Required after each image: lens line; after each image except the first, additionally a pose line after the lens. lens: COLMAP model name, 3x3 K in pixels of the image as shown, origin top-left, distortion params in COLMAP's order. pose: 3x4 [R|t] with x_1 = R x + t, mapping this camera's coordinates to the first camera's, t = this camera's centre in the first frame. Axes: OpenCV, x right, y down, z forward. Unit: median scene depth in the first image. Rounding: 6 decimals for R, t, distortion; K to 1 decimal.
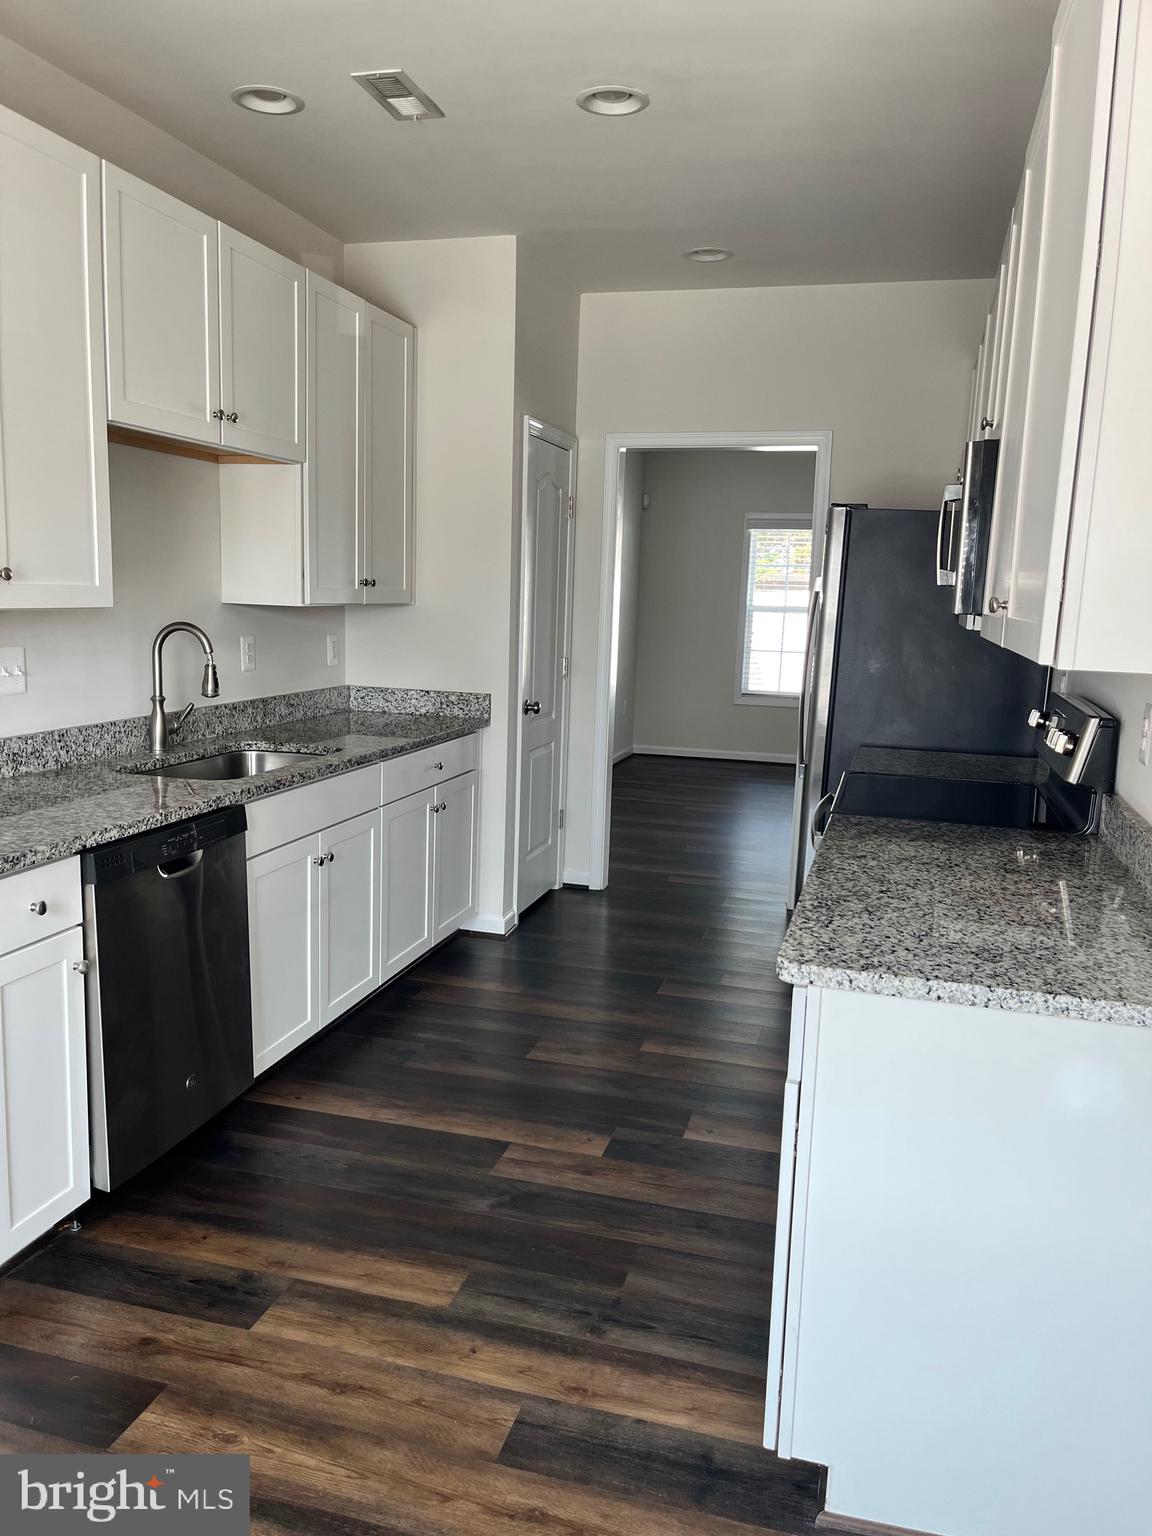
lens RADIAL K [[1149.0, 0, 564.3], [0, 1149.0, 766.8], [0, 0, 1]] dist [0.012184, -0.040238]
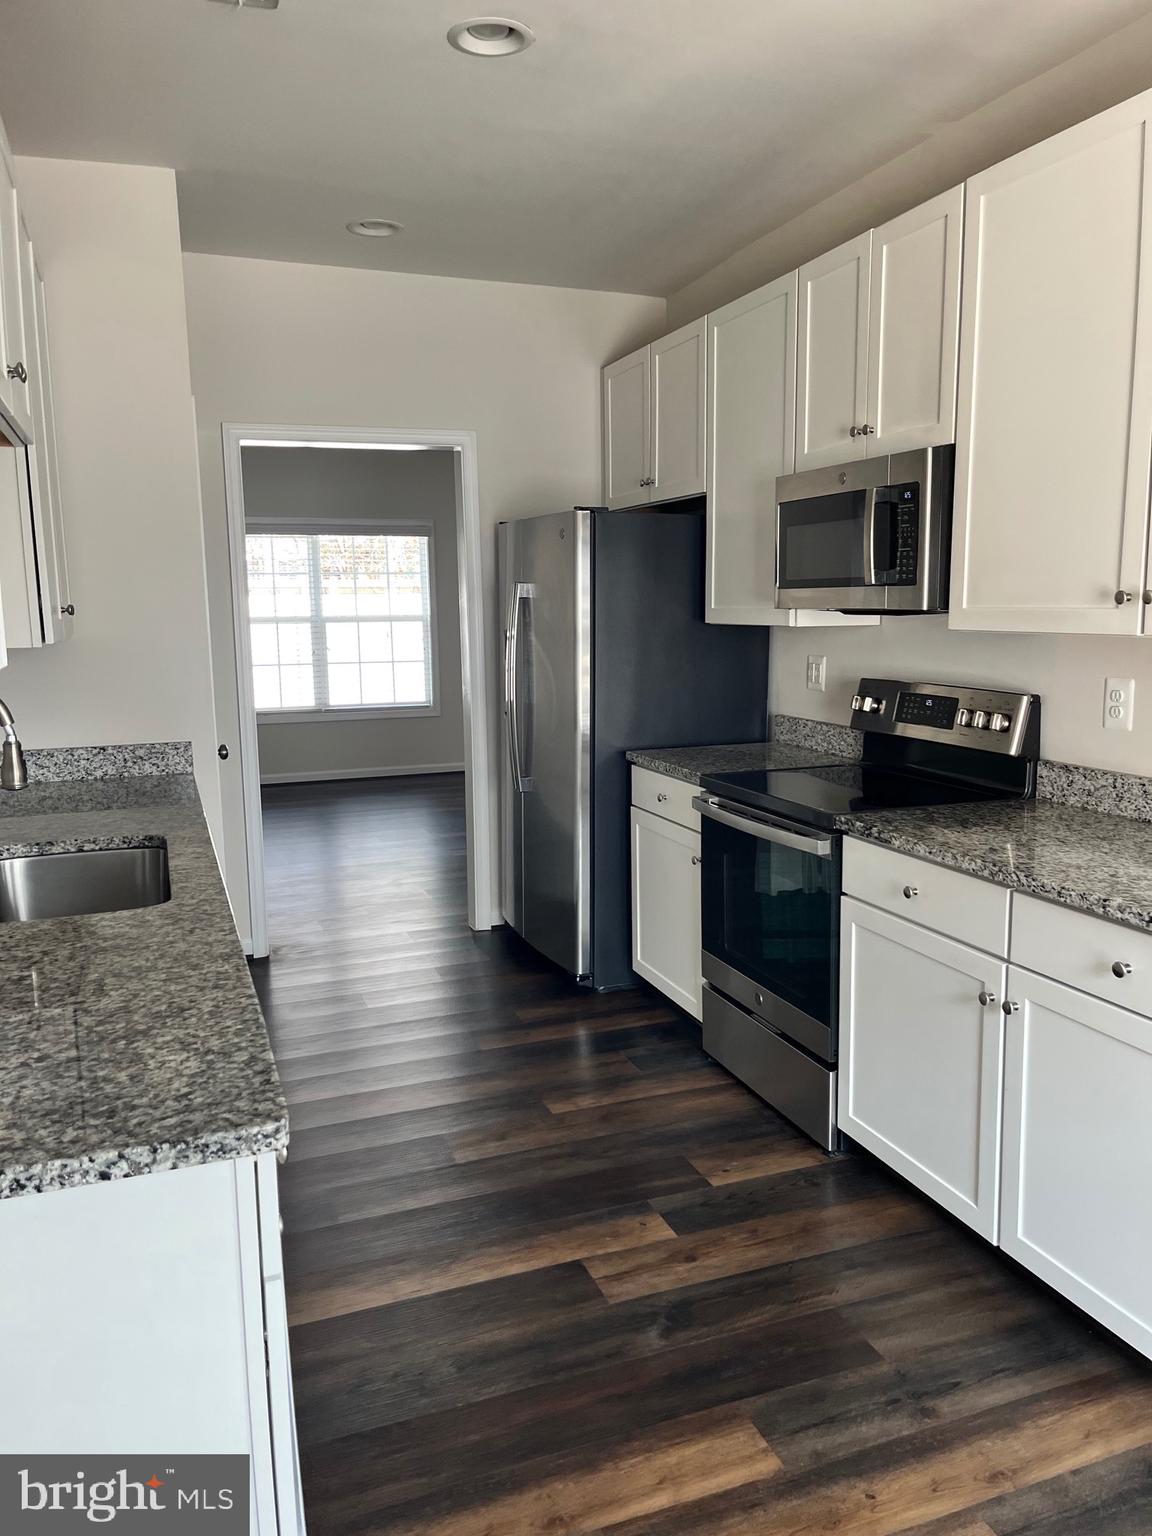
lens RADIAL K [[1149.0, 0, 579.4], [0, 1149.0, 769.0], [0, 0, 1]] dist [0.012184, -0.040238]
pose [[0.803548, -0.127579, 0.581407, -0.534476], [0.129031, 0.990870, 0.039097, -0.069318], [-0.581087, 0.043603, 0.812673, 0.323995]]
